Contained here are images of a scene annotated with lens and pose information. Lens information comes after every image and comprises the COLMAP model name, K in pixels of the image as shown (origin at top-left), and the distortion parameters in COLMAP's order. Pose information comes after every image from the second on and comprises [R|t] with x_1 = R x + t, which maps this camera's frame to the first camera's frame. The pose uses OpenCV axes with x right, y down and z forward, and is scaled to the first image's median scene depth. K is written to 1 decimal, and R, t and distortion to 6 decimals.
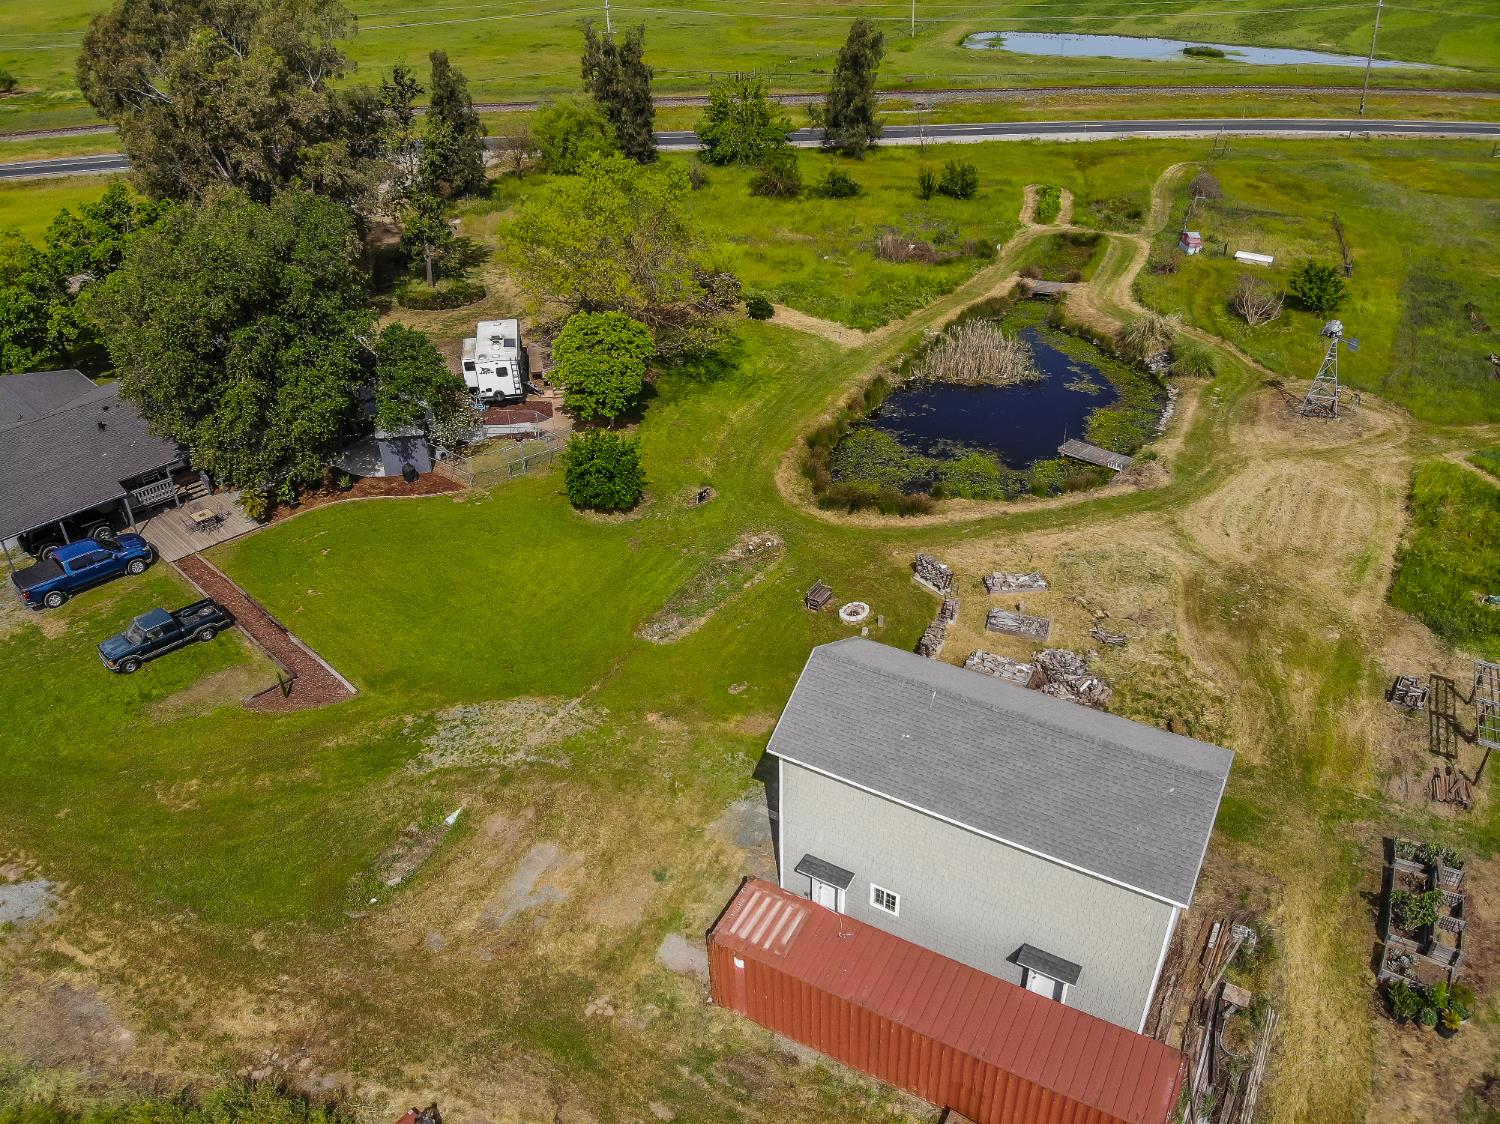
lens RADIAL K [[1098.9, 0, 747.0], [0, 1098.9, 587.9], [0, 0, 1]] dist [0.028395, -0.134276]
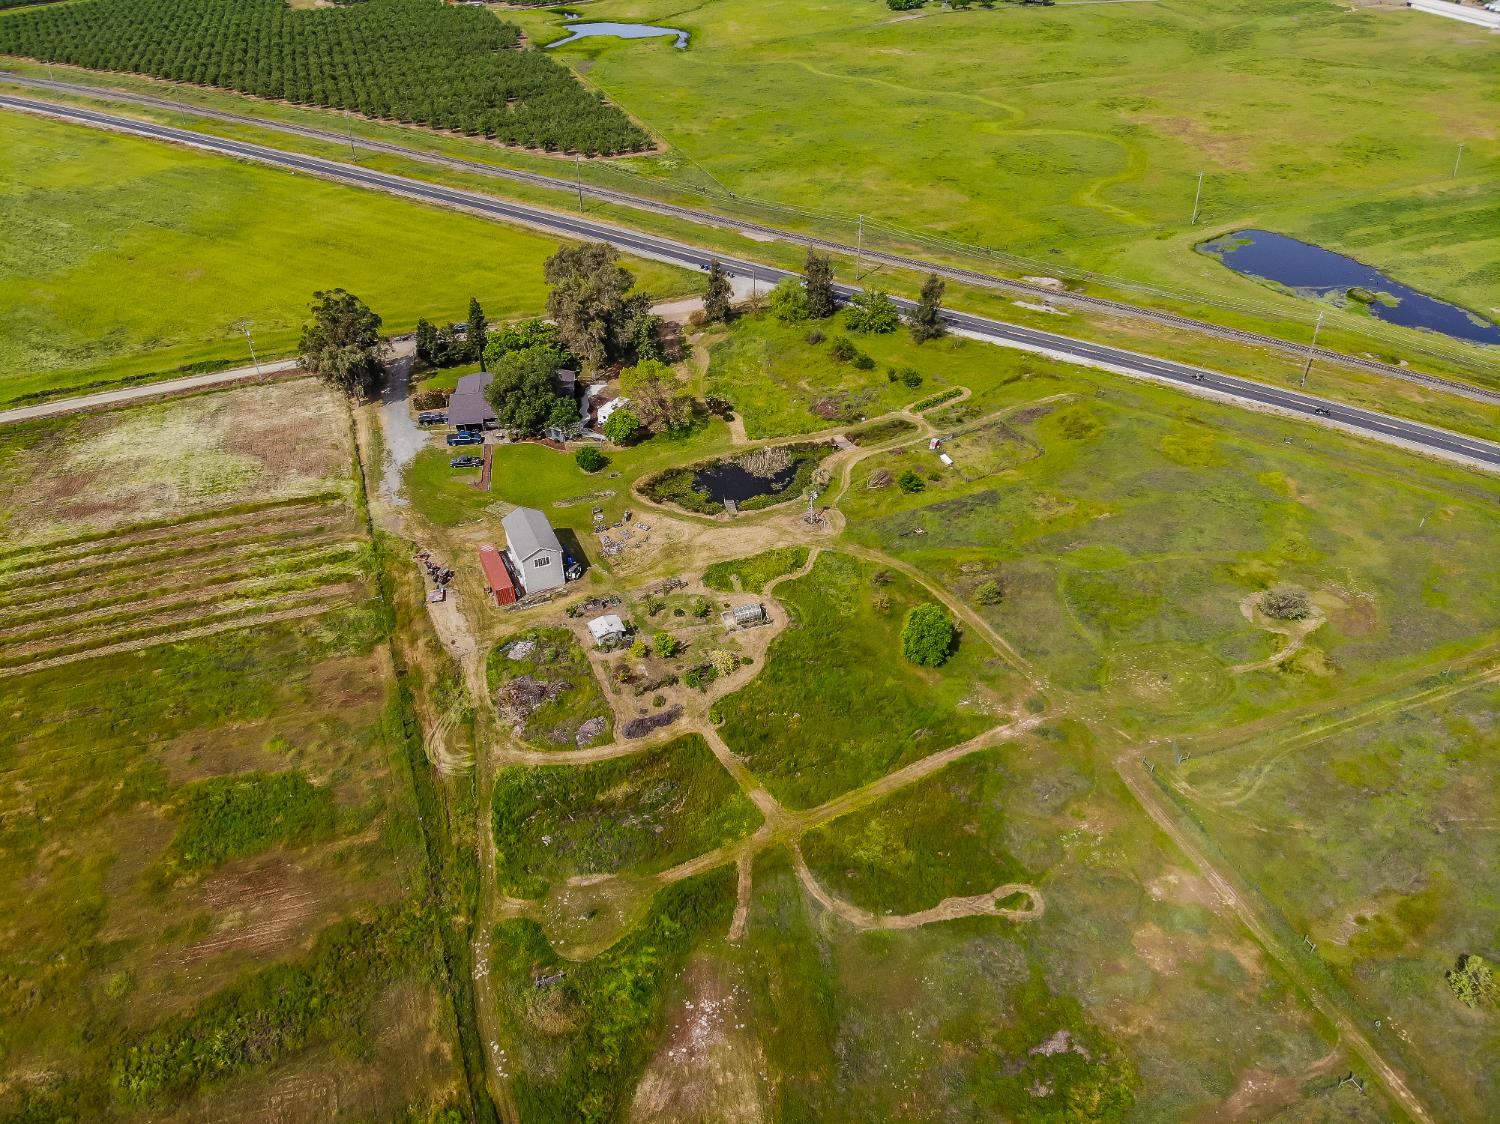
lens RADIAL K [[1103.1, 0, 770.3], [0, 1103.1, 567.3], [0, 0, 1]] dist [0.070142, -0.203146]
pose [[0.803858, 0.361267, -0.472544, 2.078575], [-0.339847, 0.930944, 0.133596, -0.447351], [0.488176, 0.053201, 0.871122, -1.692146]]
